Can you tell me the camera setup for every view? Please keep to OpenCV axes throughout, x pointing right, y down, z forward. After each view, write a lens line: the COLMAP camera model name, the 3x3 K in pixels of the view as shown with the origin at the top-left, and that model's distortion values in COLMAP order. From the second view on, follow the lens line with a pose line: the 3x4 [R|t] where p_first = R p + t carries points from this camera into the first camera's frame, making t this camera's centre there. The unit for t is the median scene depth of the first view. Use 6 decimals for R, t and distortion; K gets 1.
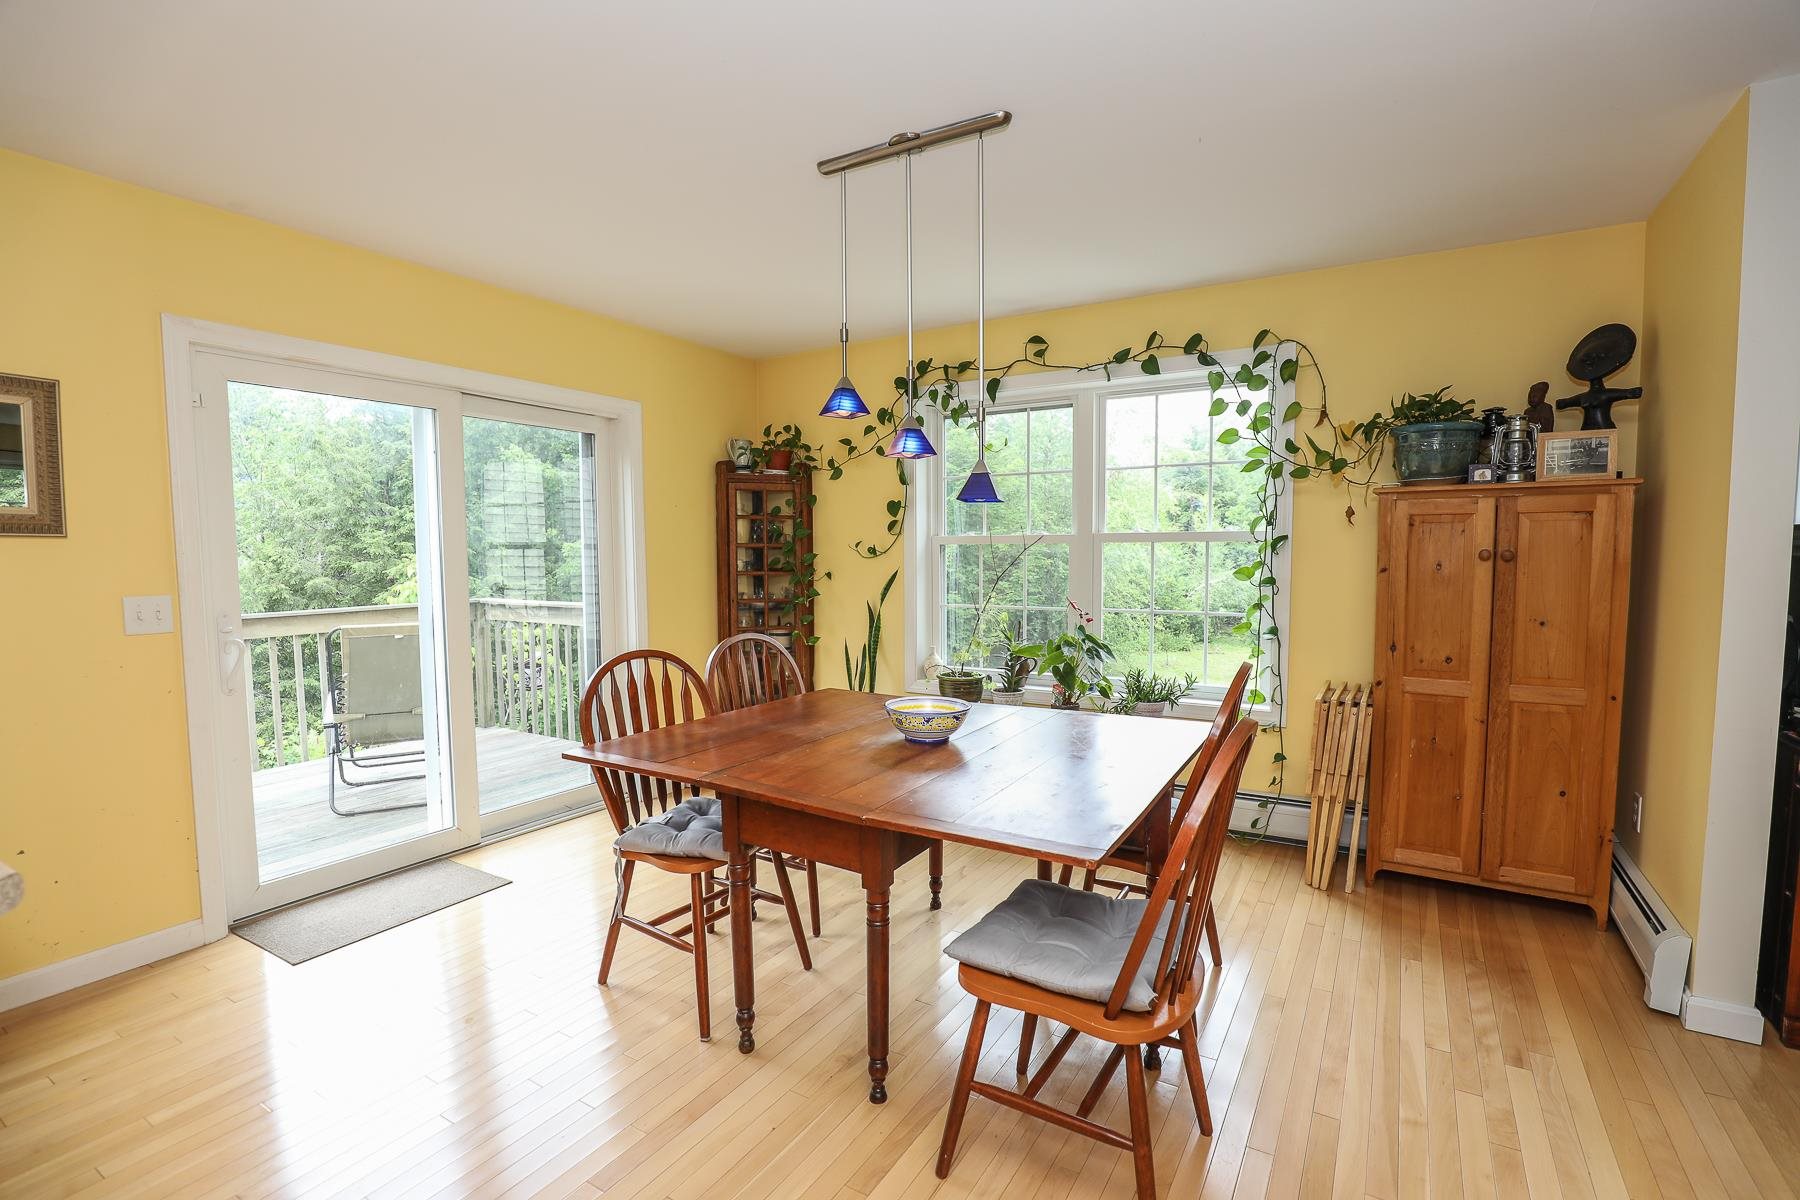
lens RADIAL K [[814.3, 0, 902.1], [0, 814.3, 610.2], [0, 0, 1]] dist [-0.014977, 0.000126]
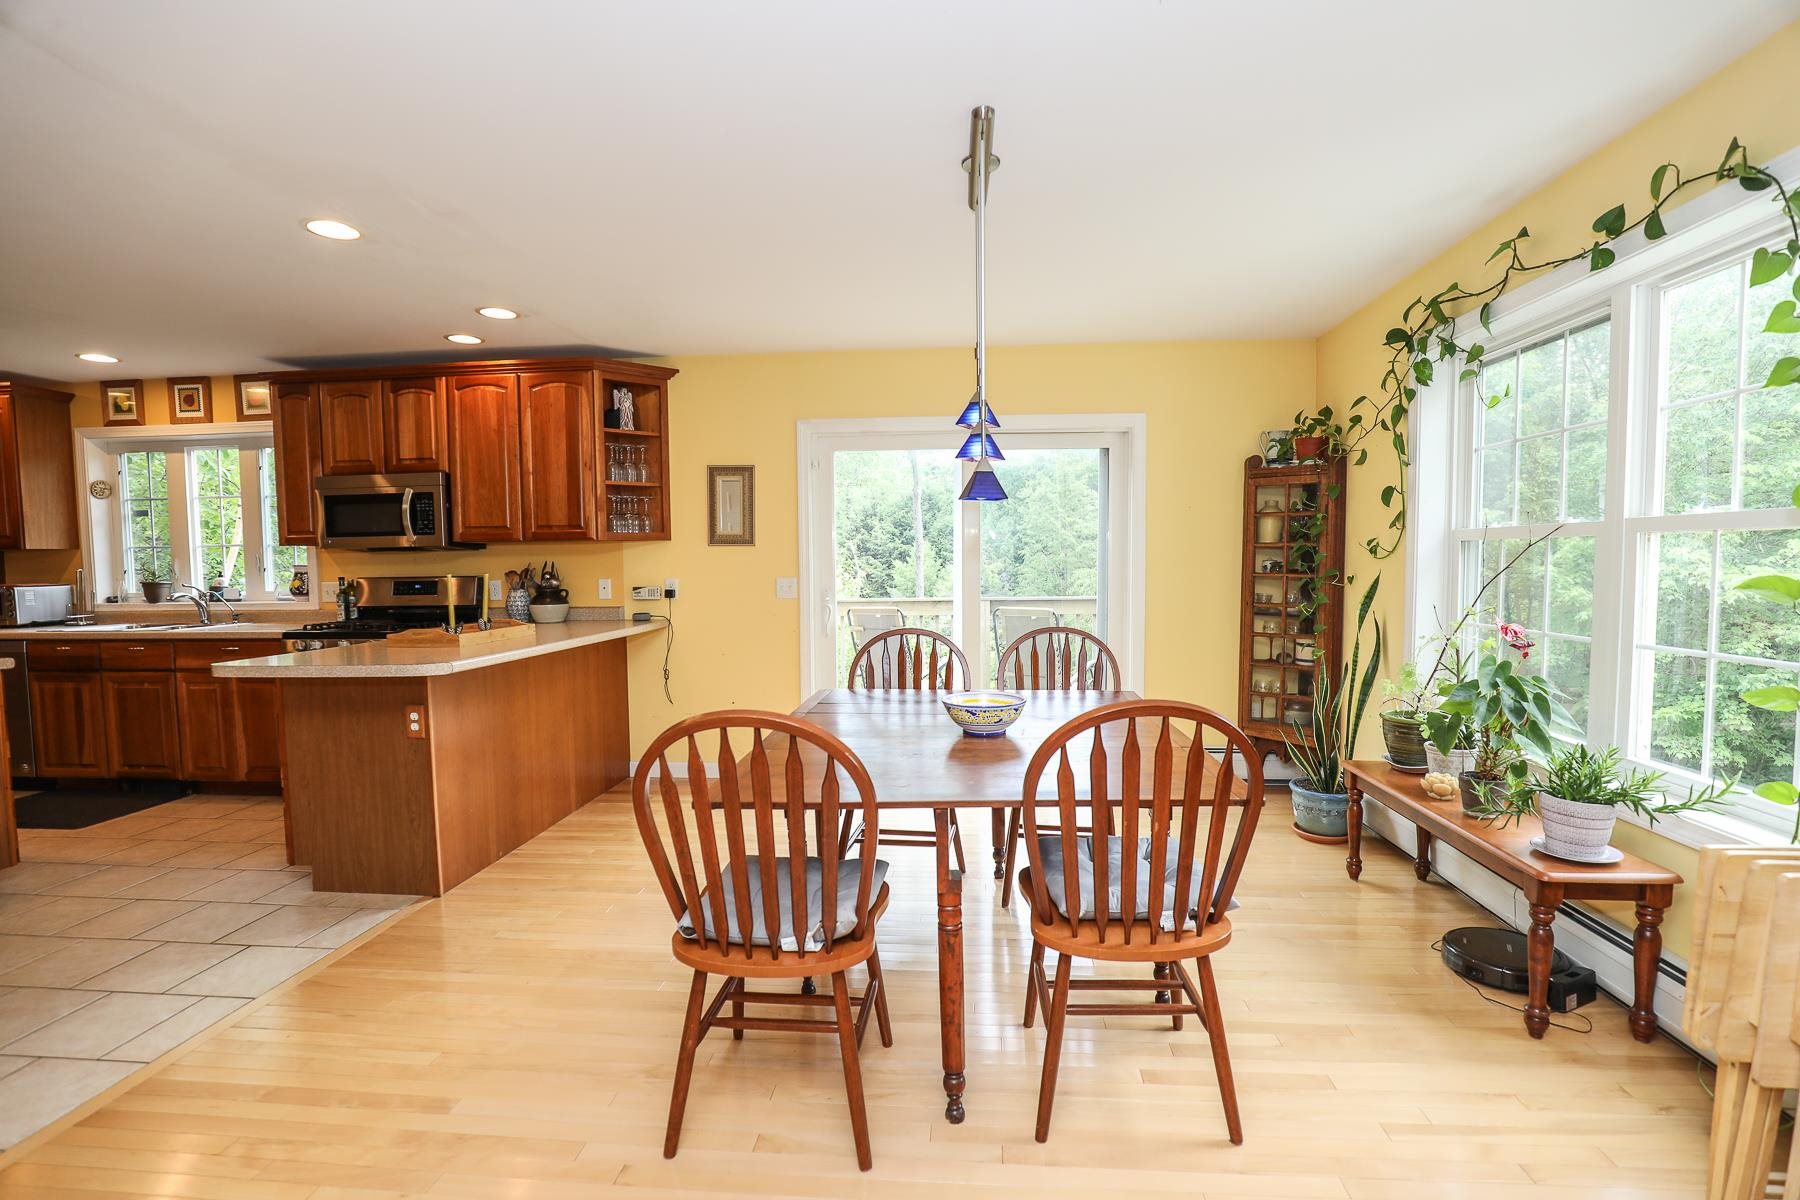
lens RADIAL K [[820.8, 0, 906.7], [0, 820.8, 606.0], [0, 0, 1]] dist [-0.019066, 0.000171]
pose [[0.420496, 0.059947, -0.905312, 0.605656], [-0.067635, 0.997110, 0.034610, -0.018736], [0.904770, 0.046677, 0.423335, 0.296519]]
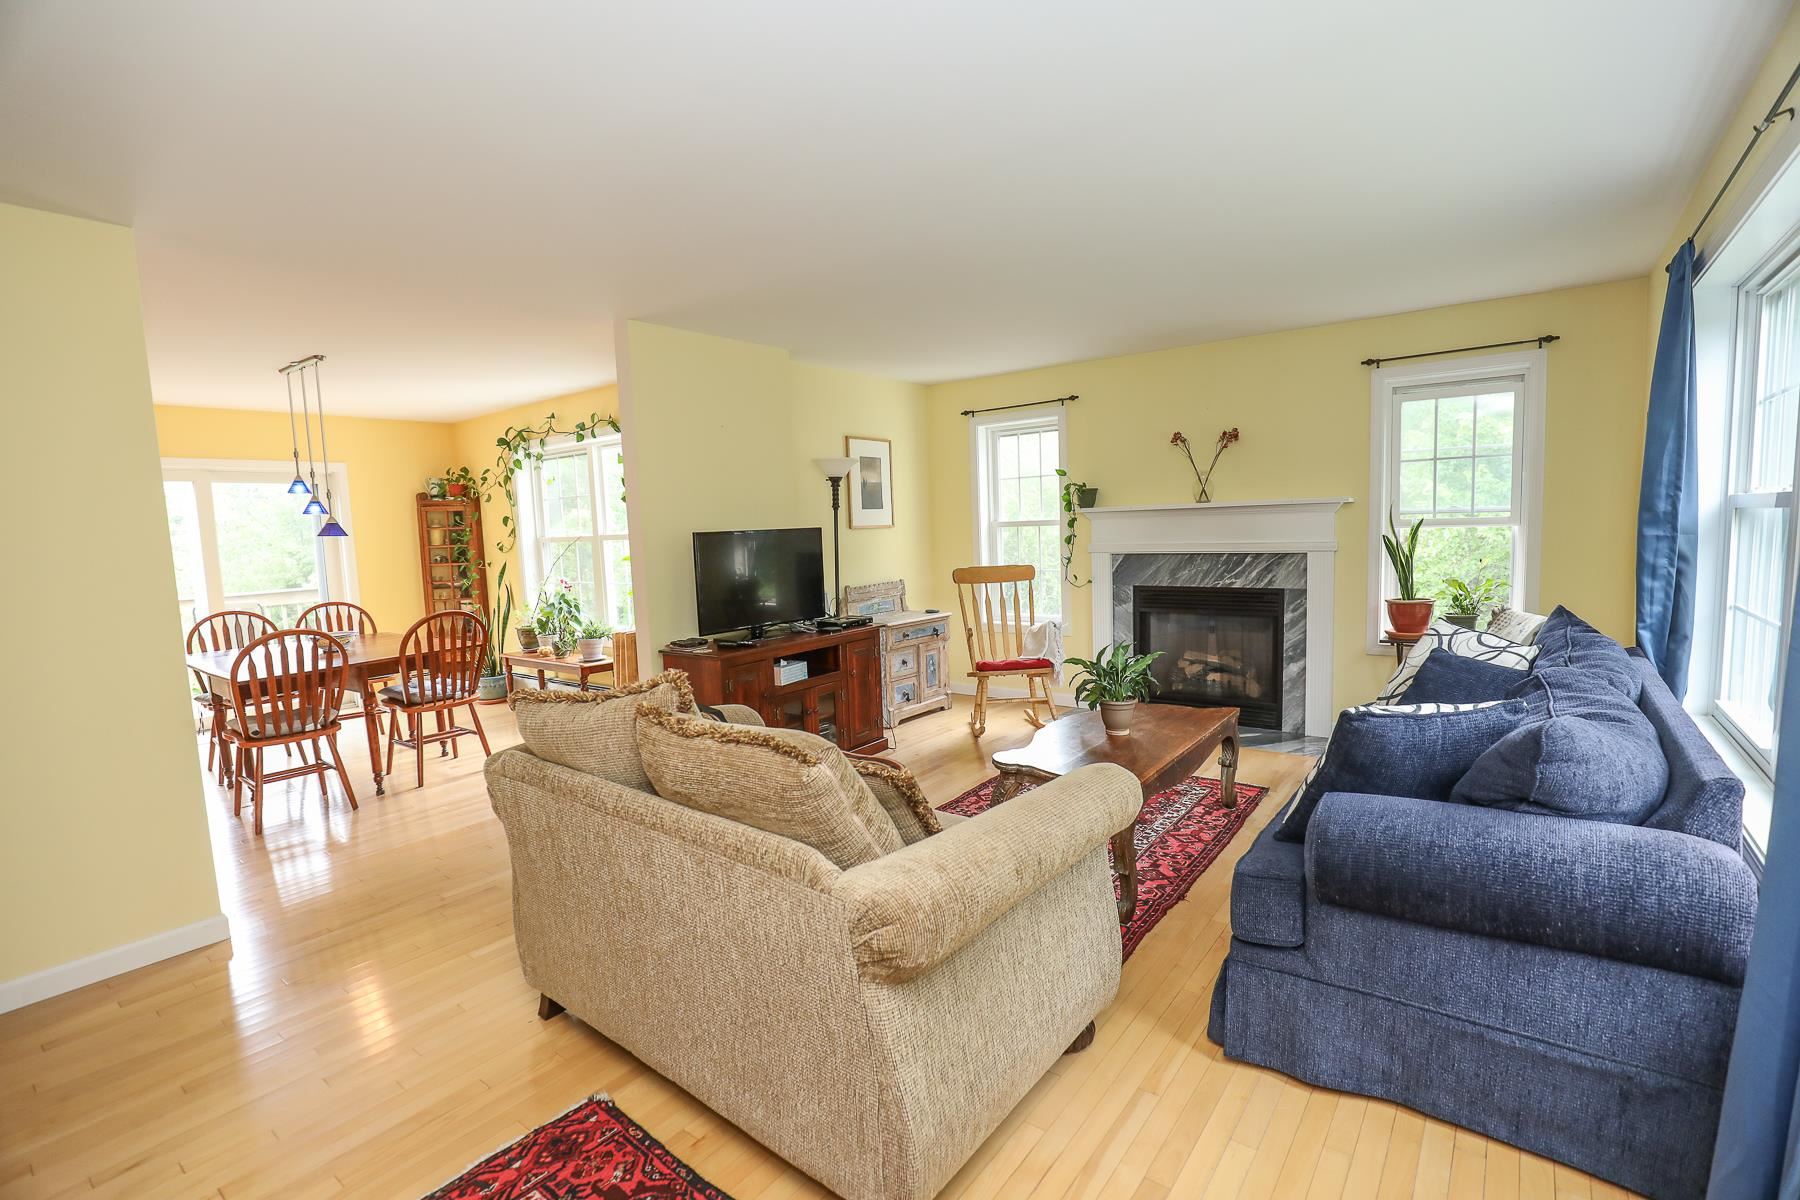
lens RADIAL K [[820.8, 0, 906.7], [0, 820.8, 606.0], [0, 0, 1]] dist [-0.019066, 0.000171]
pose [[0.991940, -0.012473, -0.126094, 1.112261], [0.015674, 0.999579, 0.024421, 0.011078], [0.125737, -0.026201, 0.991718, -0.535680]]
